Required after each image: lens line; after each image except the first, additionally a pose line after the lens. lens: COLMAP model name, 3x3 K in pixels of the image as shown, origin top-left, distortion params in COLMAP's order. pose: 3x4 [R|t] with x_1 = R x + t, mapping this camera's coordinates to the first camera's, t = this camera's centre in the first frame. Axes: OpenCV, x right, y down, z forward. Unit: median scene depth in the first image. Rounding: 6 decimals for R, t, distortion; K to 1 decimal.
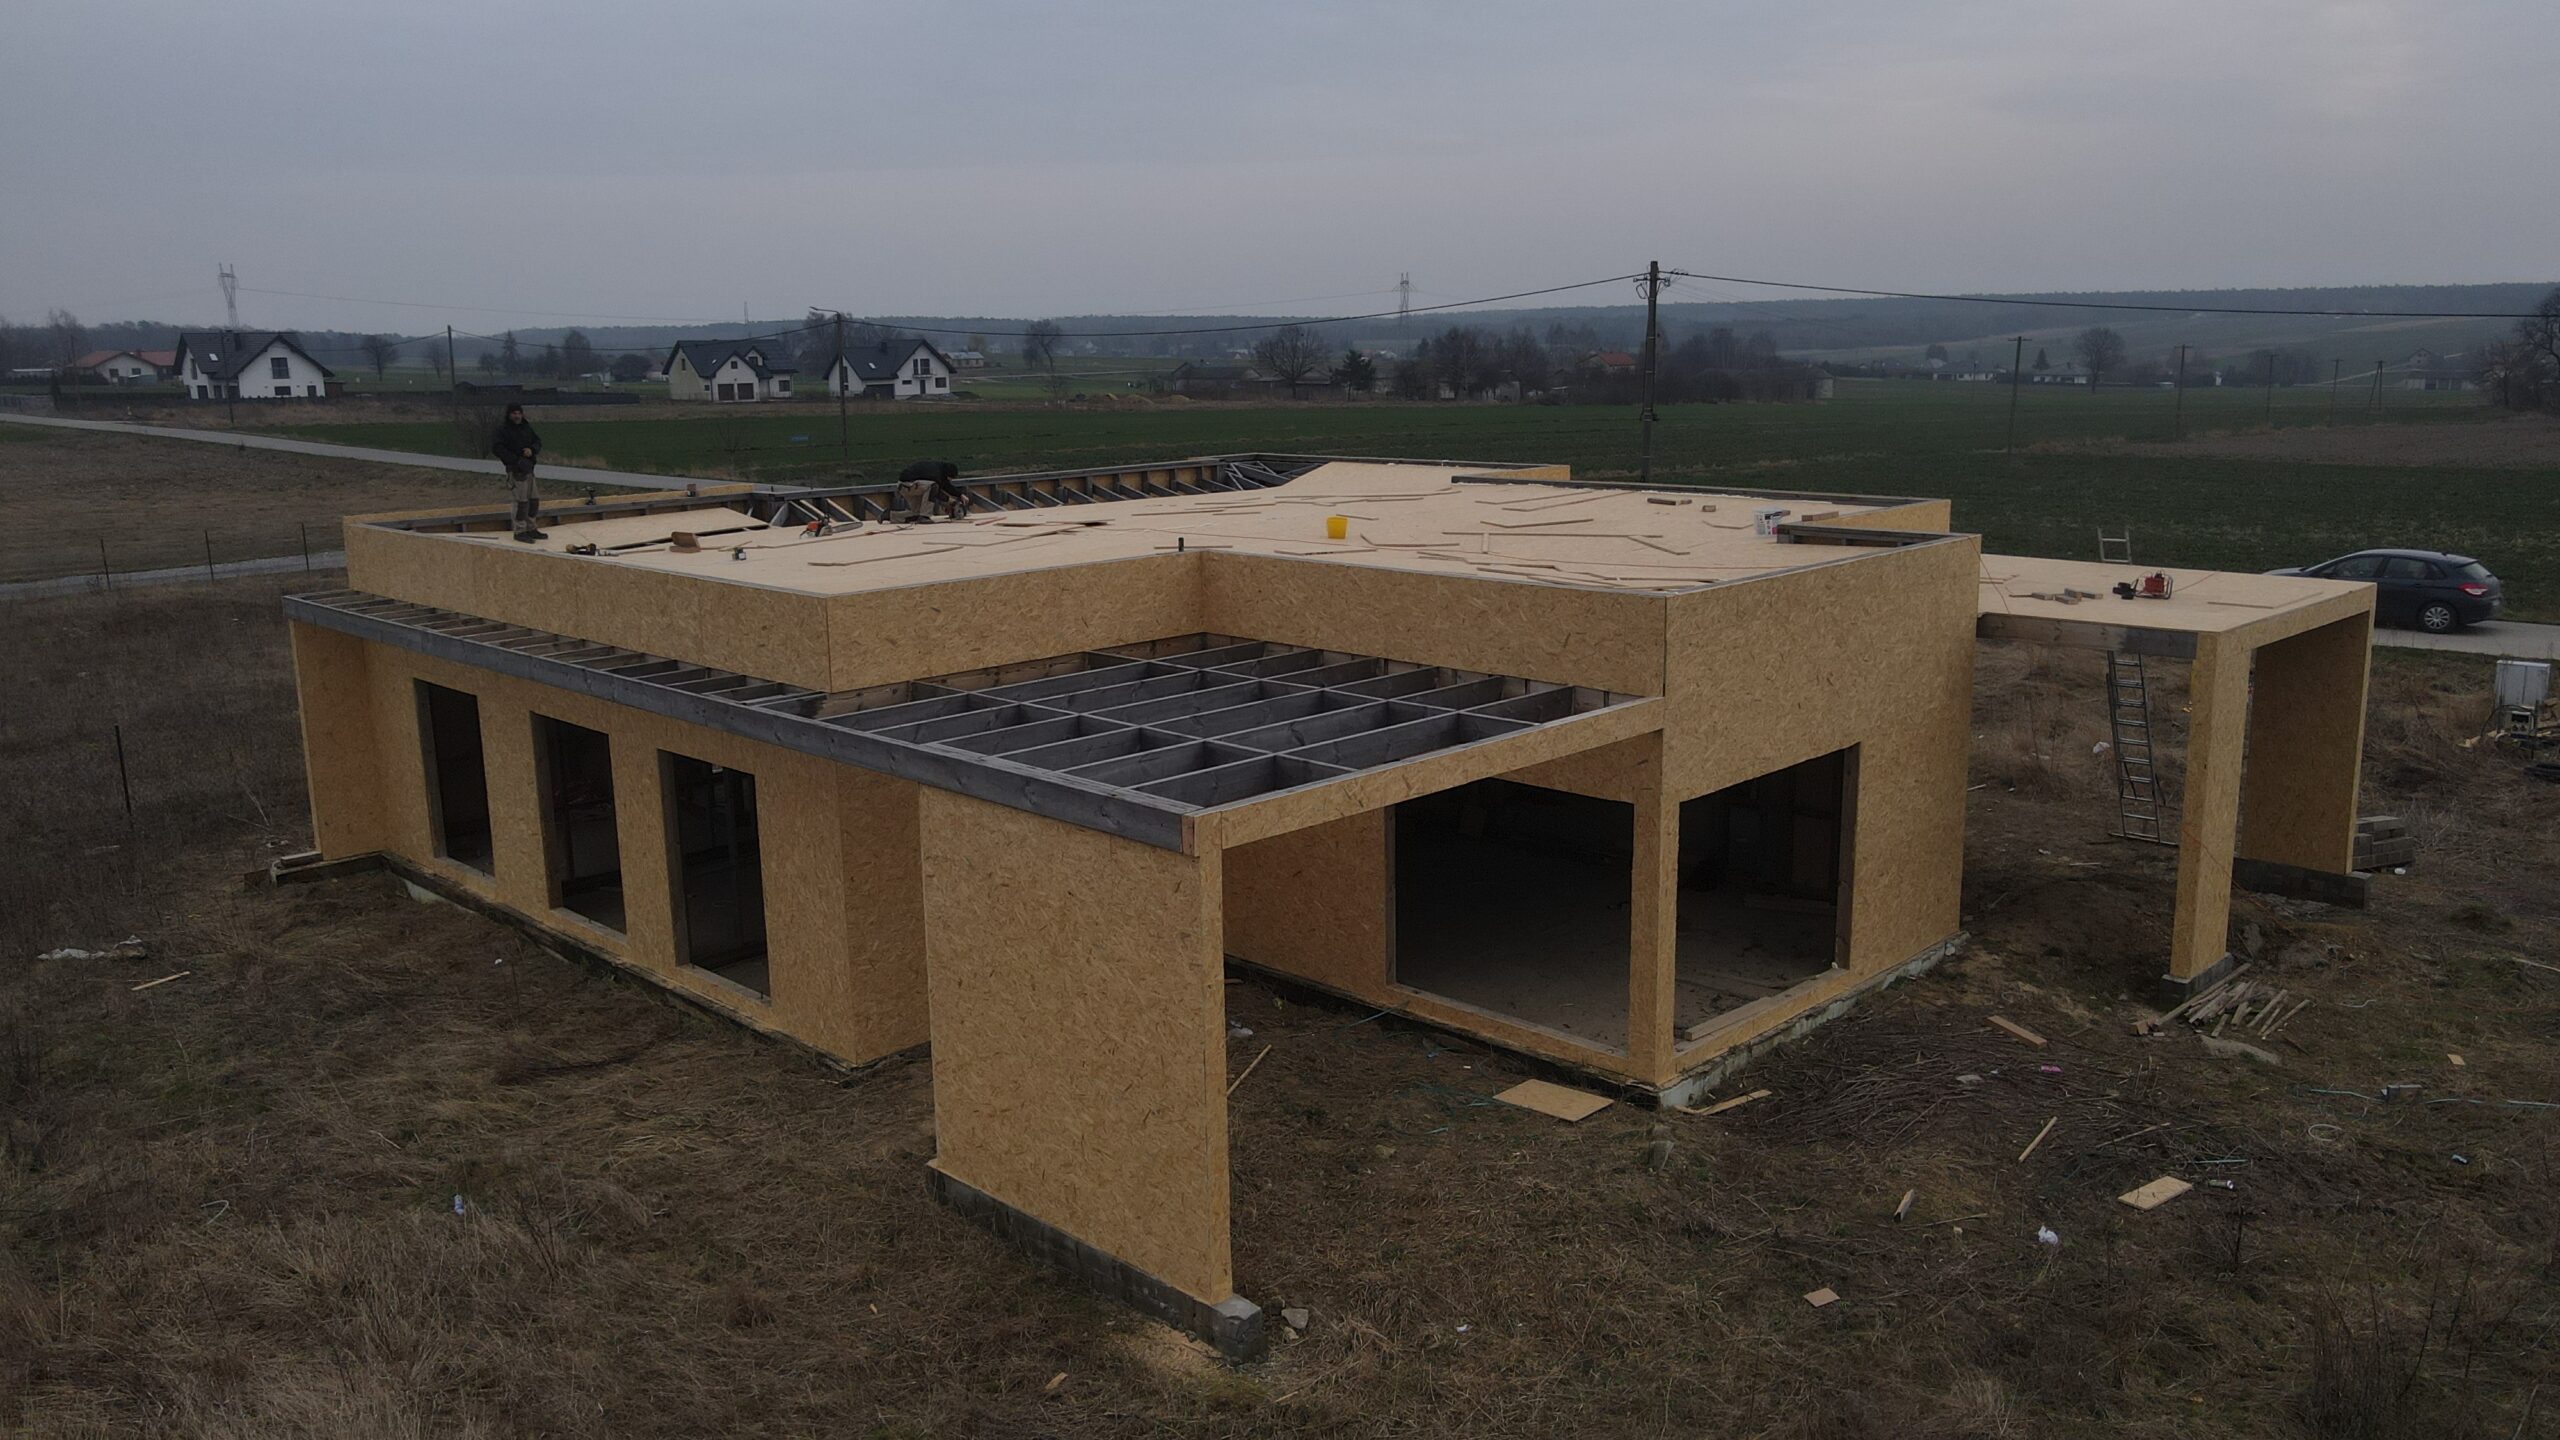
lens RADIAL K [[1886.8, 0, 1268.6], [0, 1886.8, 721.8], [0, 0, 1]] dist [0.003240, 0.028206]
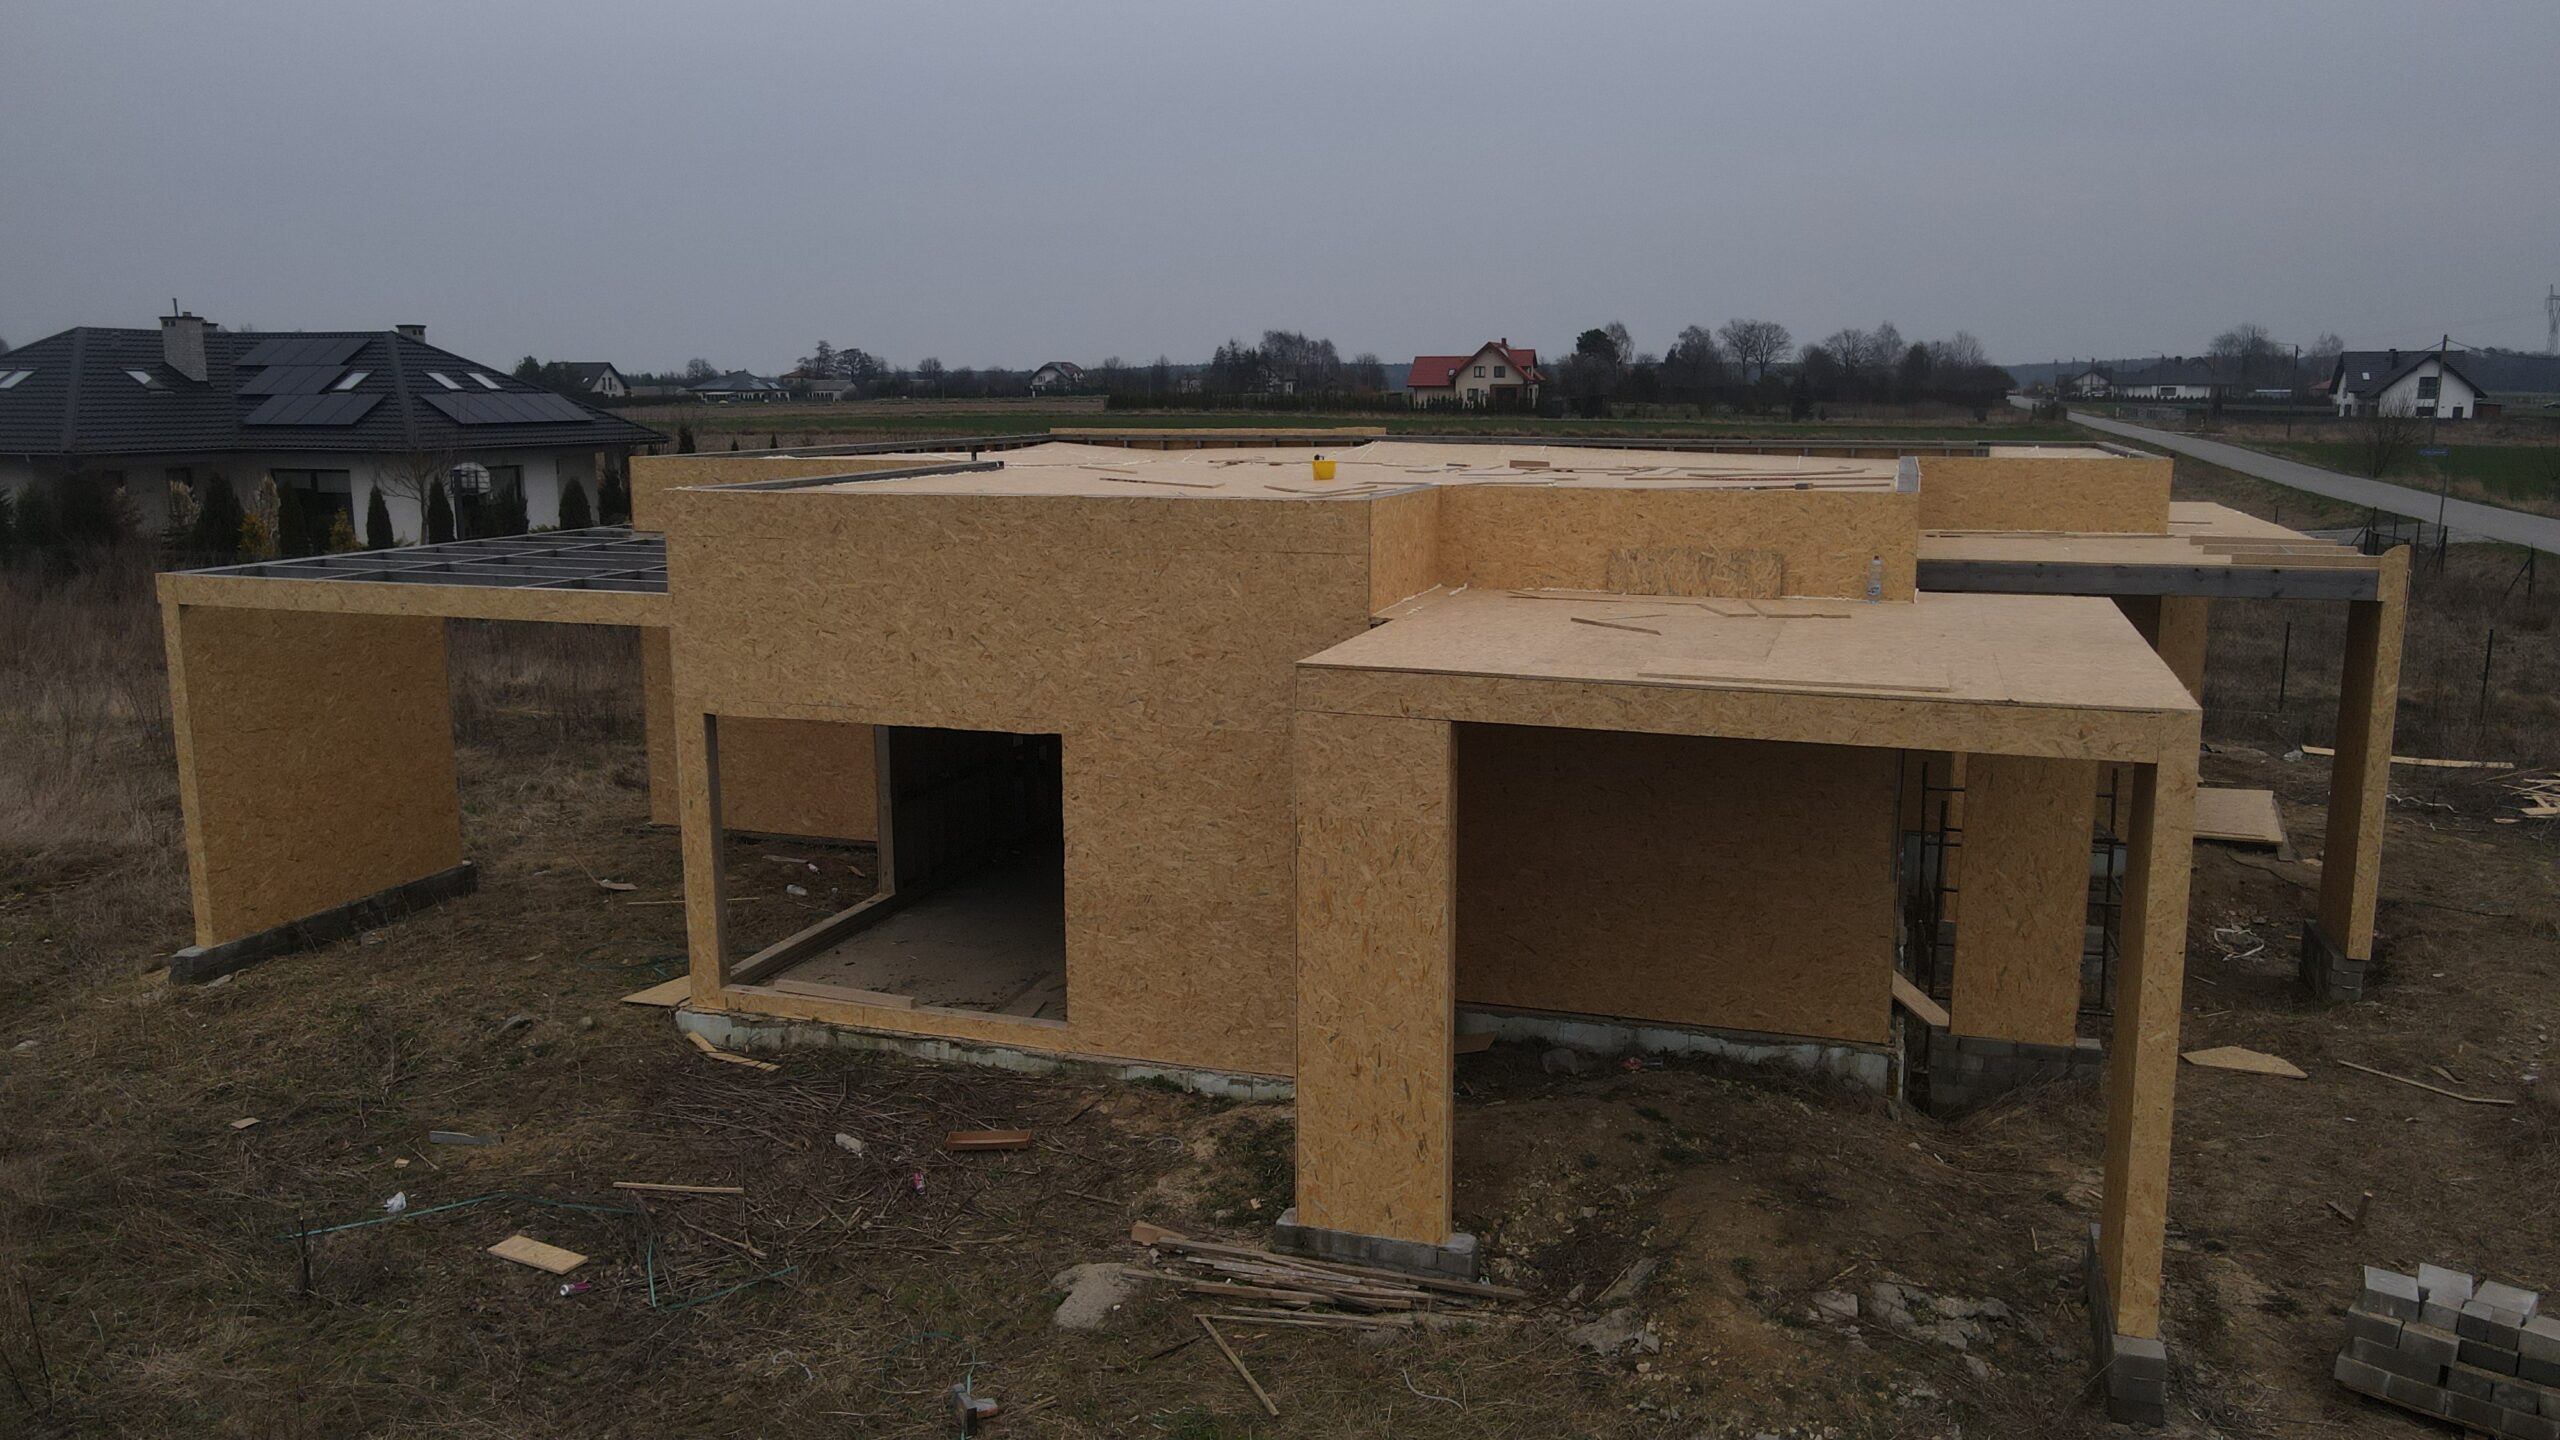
lens RADIAL K [[1886.9, 0, 1270.4], [0, 1886.9, 717.1], [0, 0, 1]] dist [-0.015161, 0.052148]
pose [[0.447060, 0.172418, -0.877730, 1.148678], [-0.186710, 0.977620, 0.096942, -0.097346], [0.874801, 0.120542, 0.469247, 0.790038]]
